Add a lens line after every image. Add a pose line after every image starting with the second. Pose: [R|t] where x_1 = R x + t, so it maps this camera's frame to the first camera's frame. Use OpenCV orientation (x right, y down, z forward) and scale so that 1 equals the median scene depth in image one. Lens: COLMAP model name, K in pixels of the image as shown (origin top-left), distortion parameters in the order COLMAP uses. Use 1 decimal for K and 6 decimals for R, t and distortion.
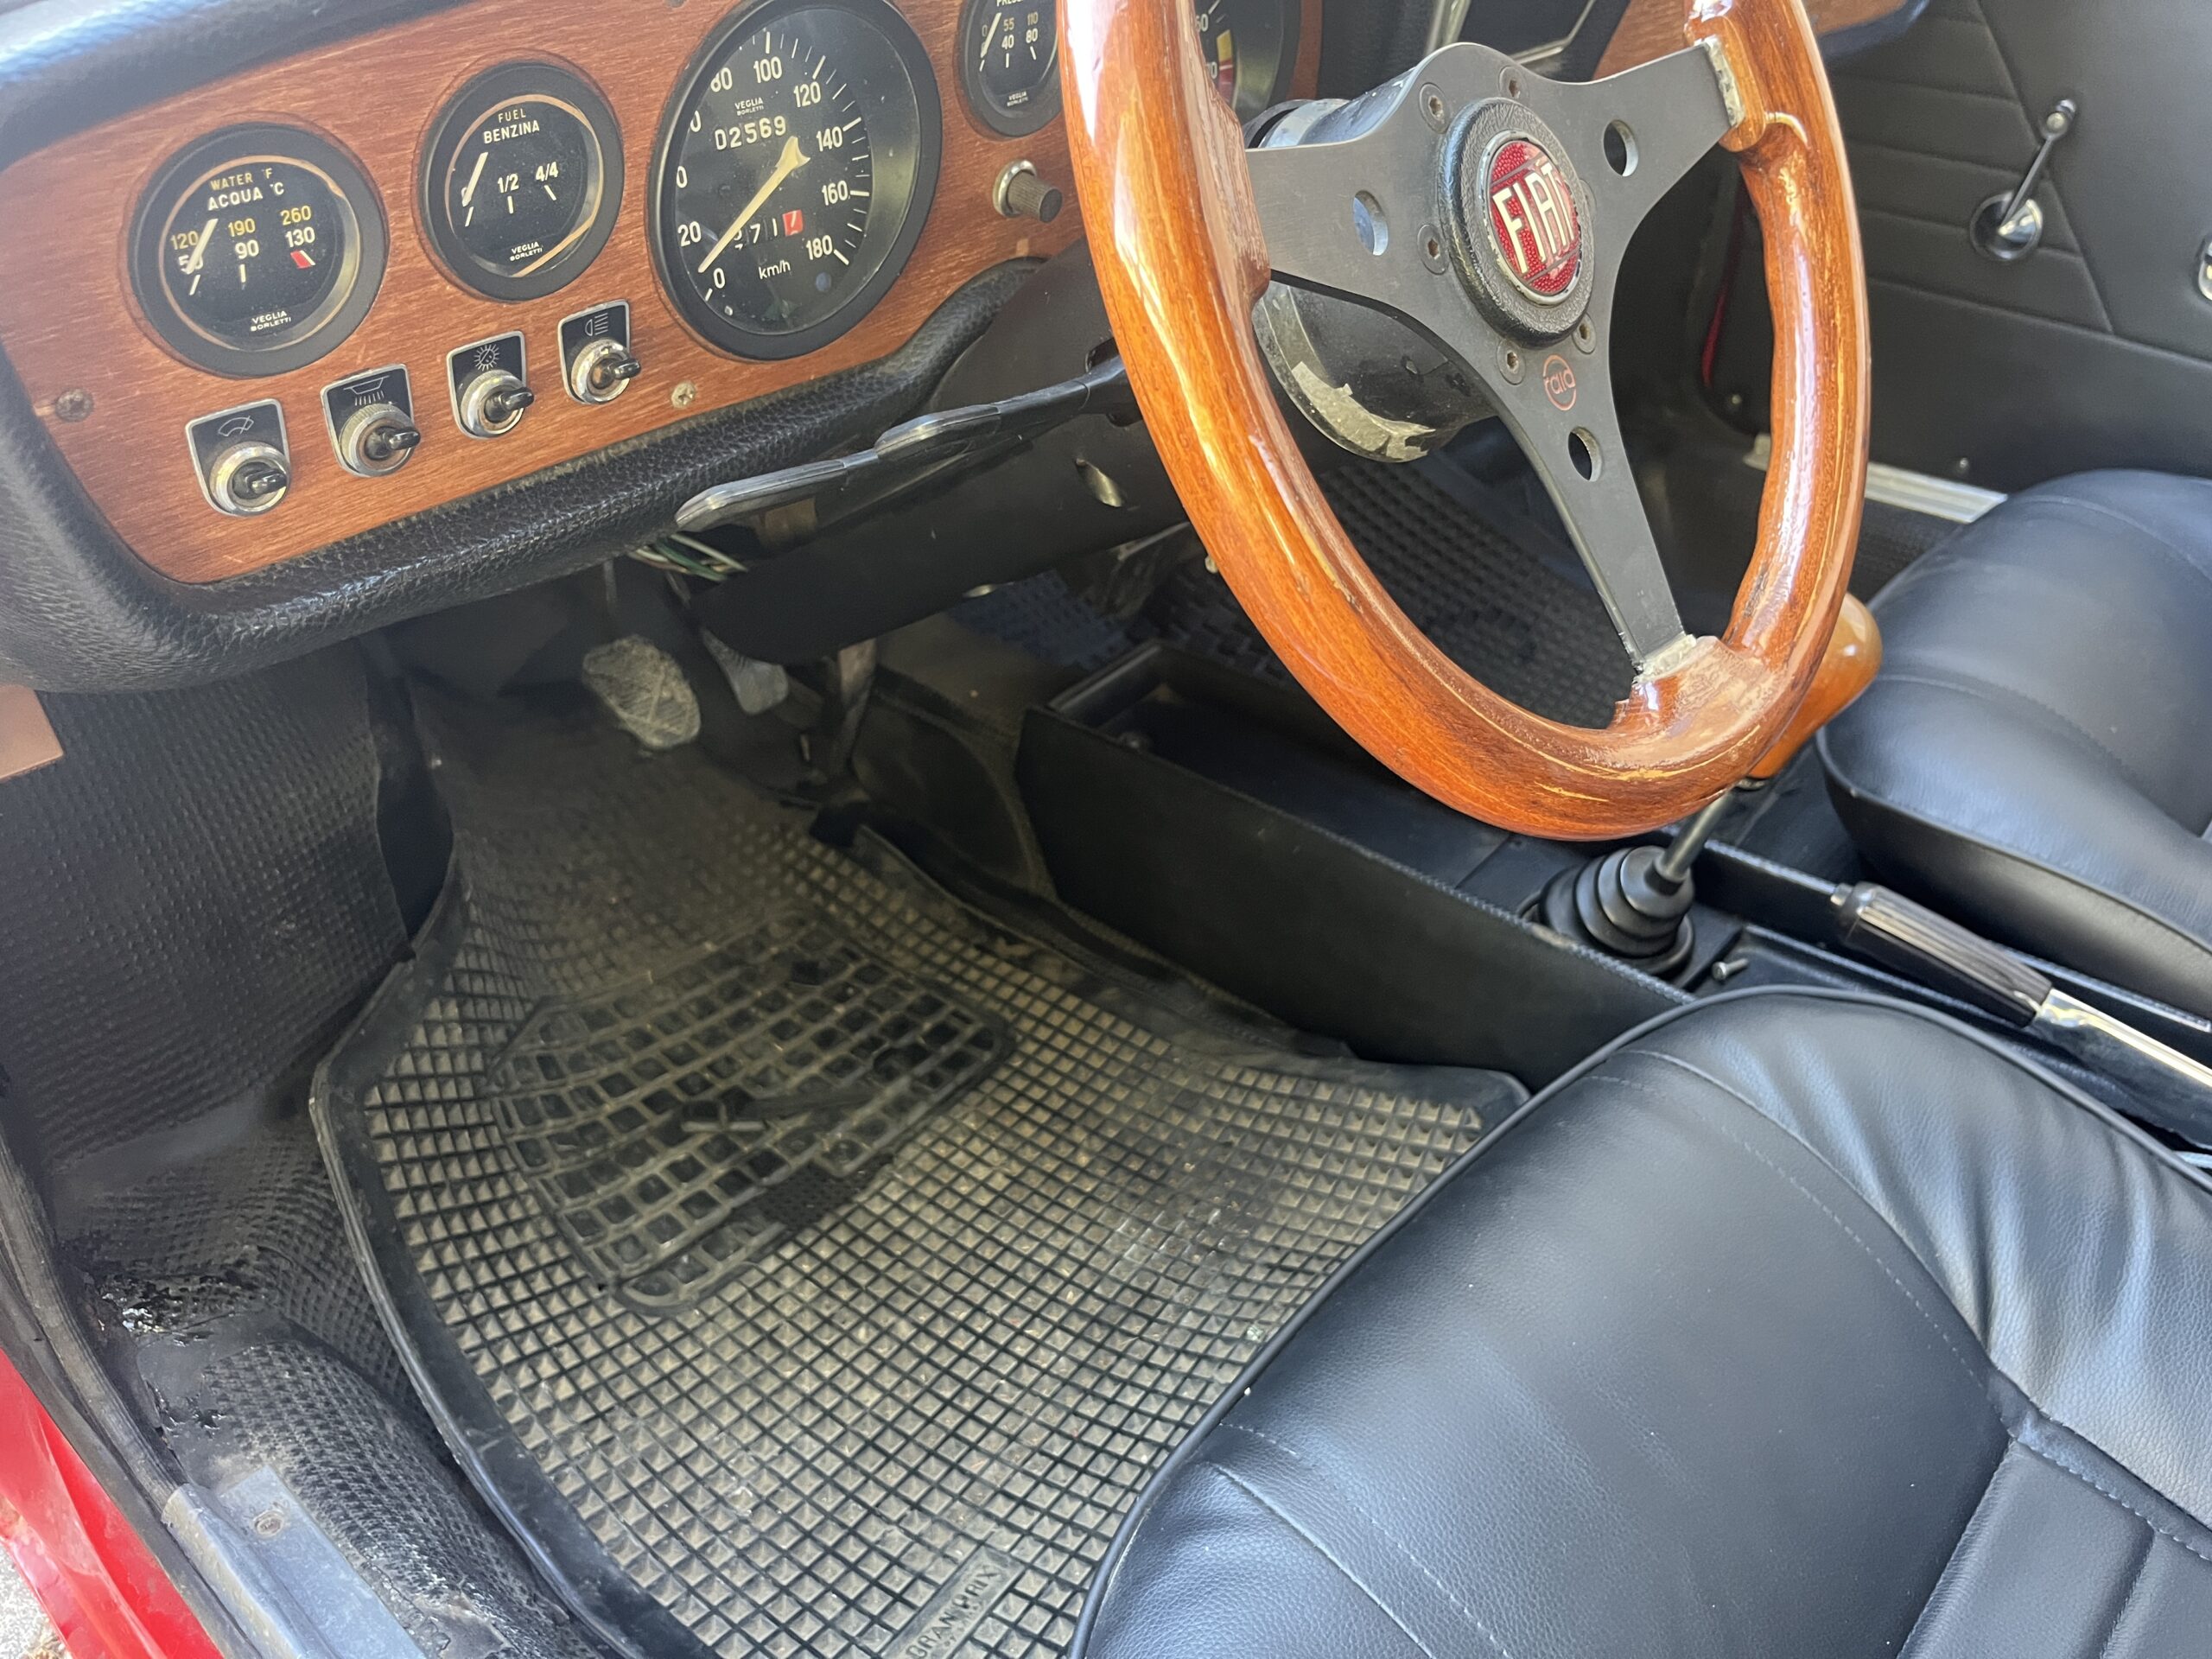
lens RADIAL K [[1681.9, 0, 1117.1], [0, 1681.9, 821.2], [0, 0, 1]] dist [0.060507, -0.090182]
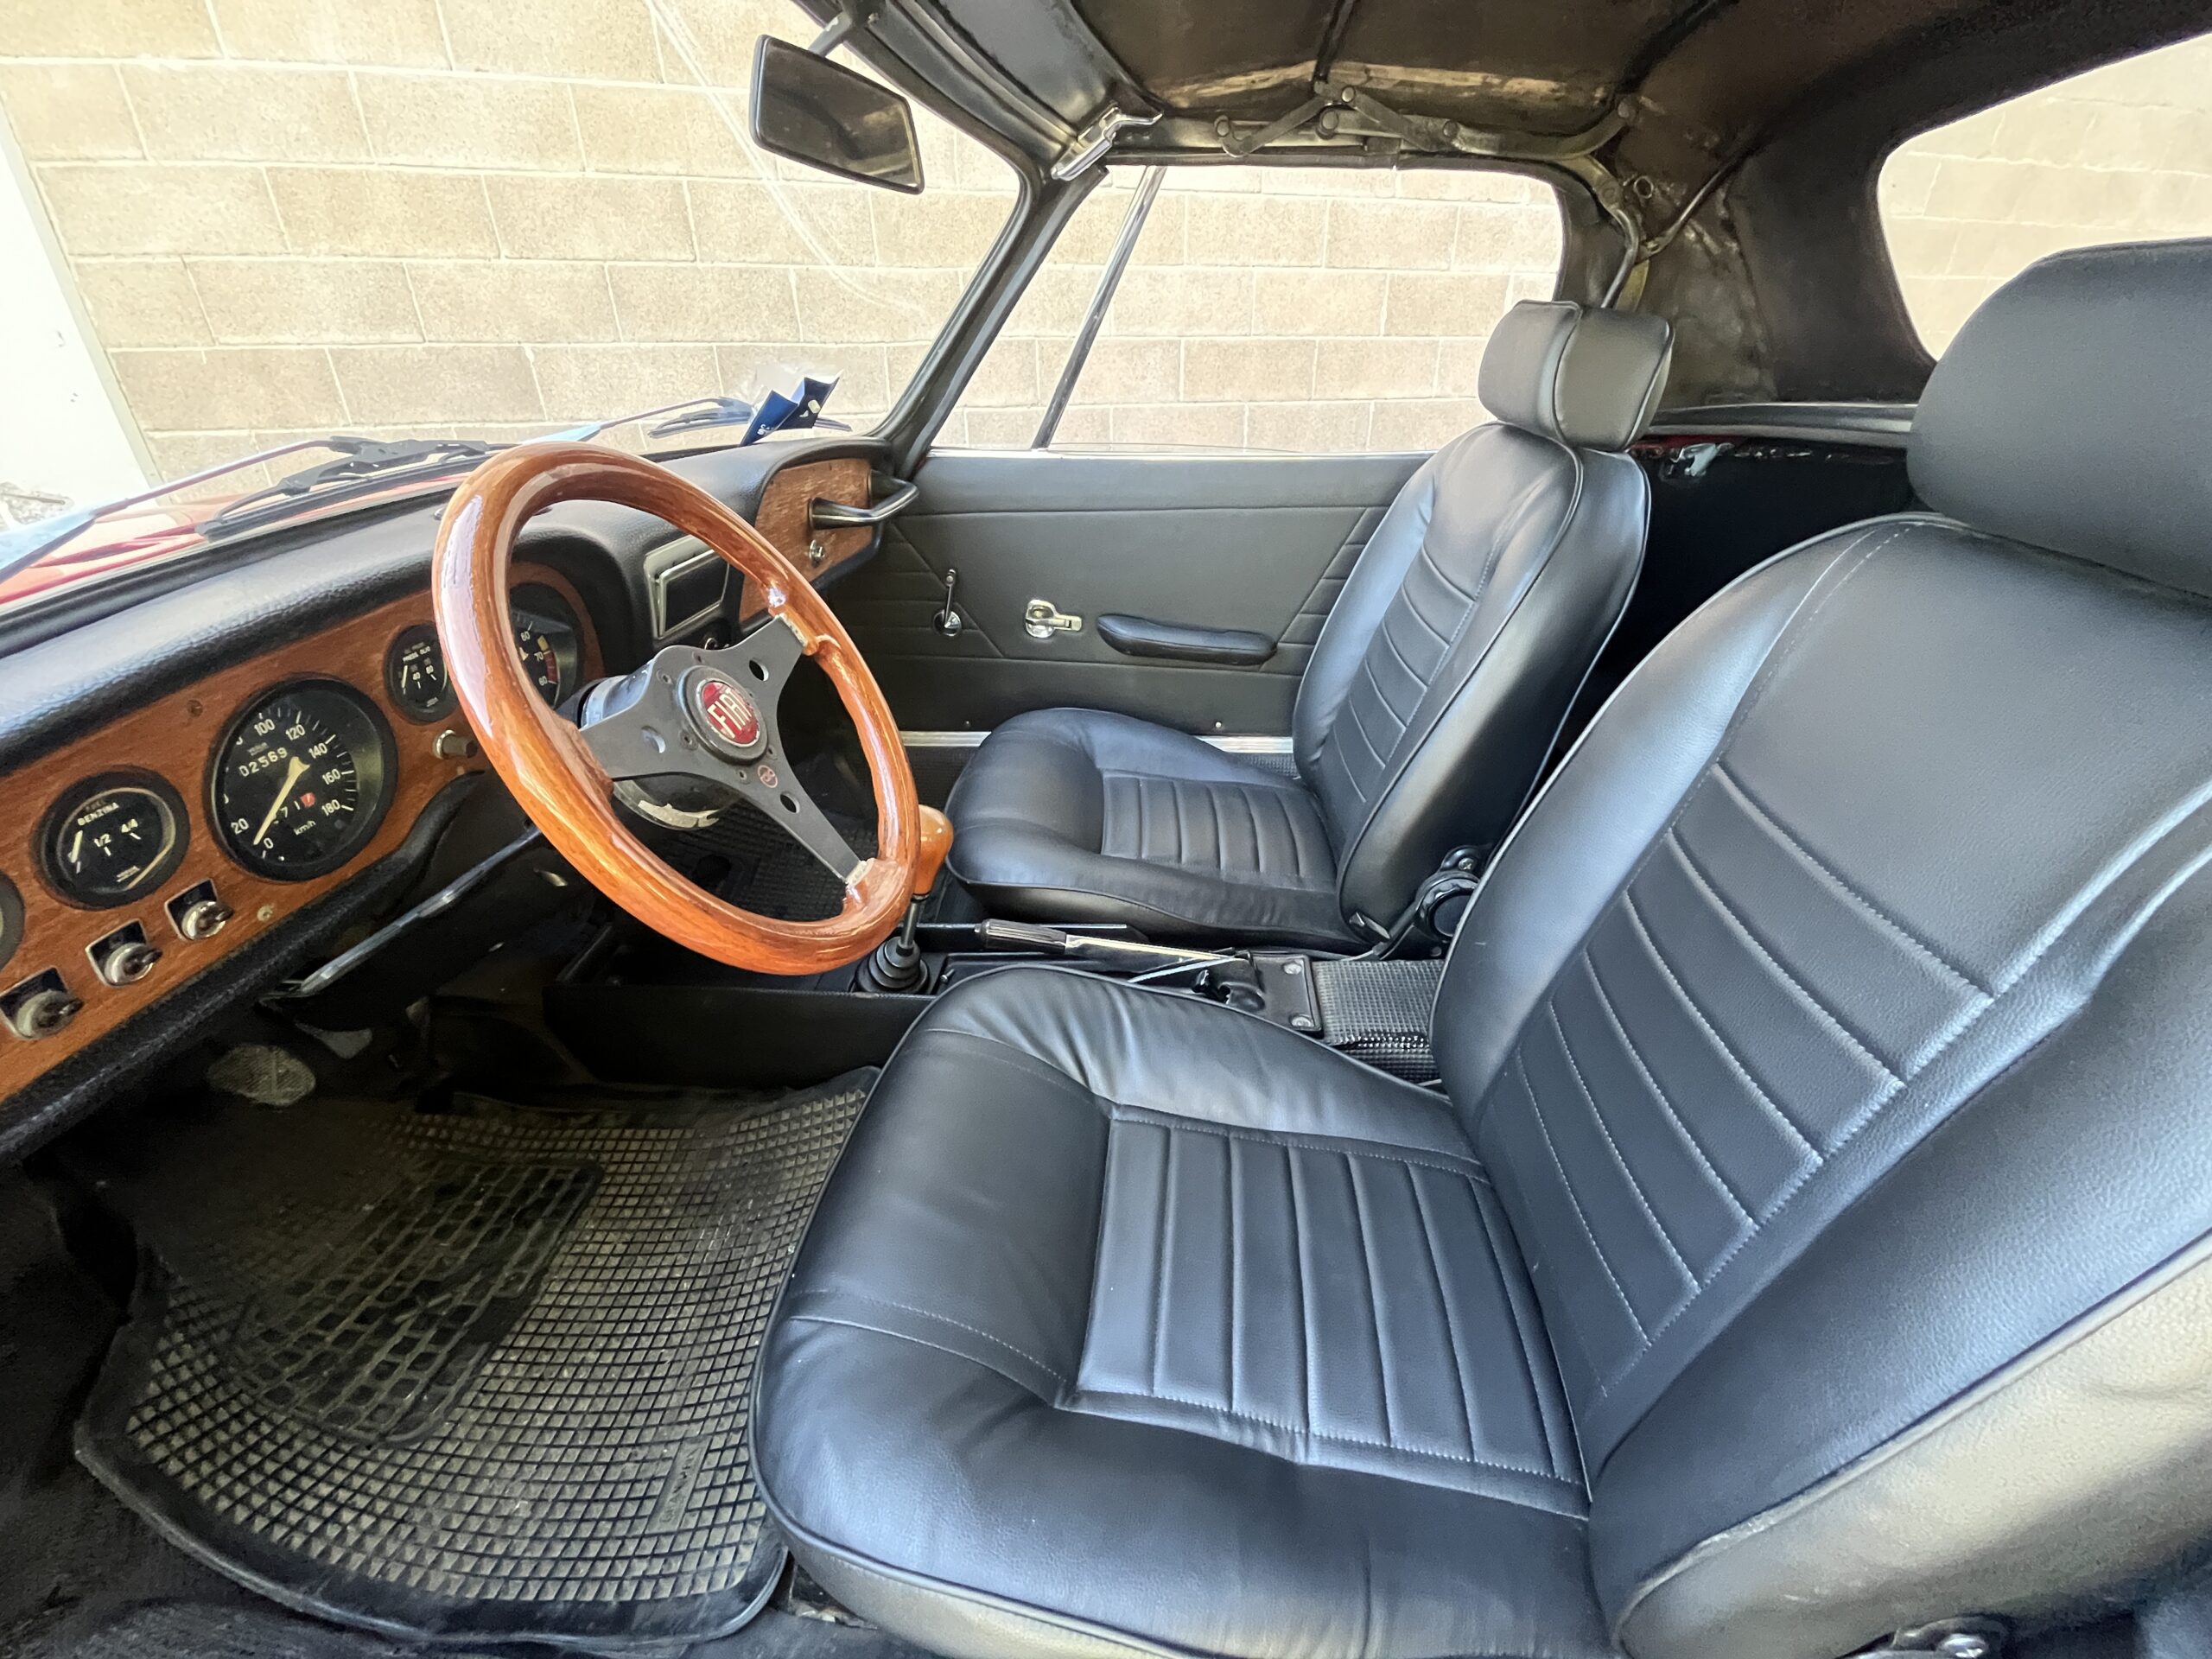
lens RADIAL K [[889.1, 0, 1097.3], [0, 889.1, 834.2], [0, 0, 1]] dist [-0.002914, 0.000253]
pose [[0.811058, -0.304713, 0.499334, 0.002524], [0.350077, 0.936716, 0.002998, -0.022393], [-0.468648, 0.172374, 0.866404, -0.127568]]
